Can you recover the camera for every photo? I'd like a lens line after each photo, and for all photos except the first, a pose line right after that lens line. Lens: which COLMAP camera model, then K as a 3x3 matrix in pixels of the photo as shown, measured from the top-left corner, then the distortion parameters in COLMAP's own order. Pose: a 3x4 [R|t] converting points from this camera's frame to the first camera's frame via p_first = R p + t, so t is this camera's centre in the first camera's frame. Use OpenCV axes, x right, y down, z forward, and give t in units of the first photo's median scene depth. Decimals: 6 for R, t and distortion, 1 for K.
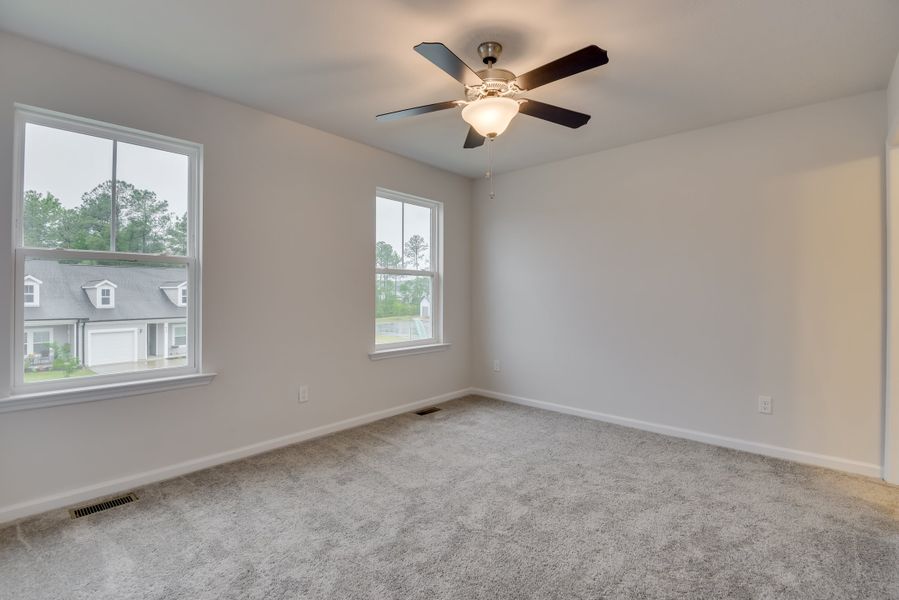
lens RADIAL K [[410.2, 0, 458.6], [0, 410.2, 291.1], [0, 0, 1]] dist [-0.022368, -0.001061]
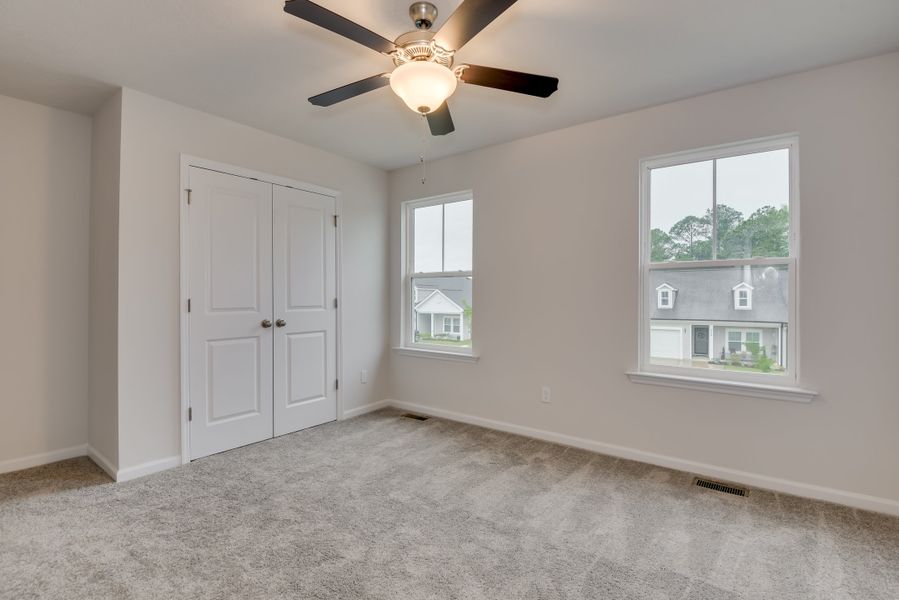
lens RADIAL K [[410.2, 0, 458.6], [0, 410.2, 291.1], [0, 0, 1]] dist [-0.022368, -0.001061]
pose [[0.094806, -0.015936, -0.995368, 0.260696], [0.001769, 0.999873, -0.015839, 0.003609], [0.995494, -0.000259, 0.094822, 0.285681]]
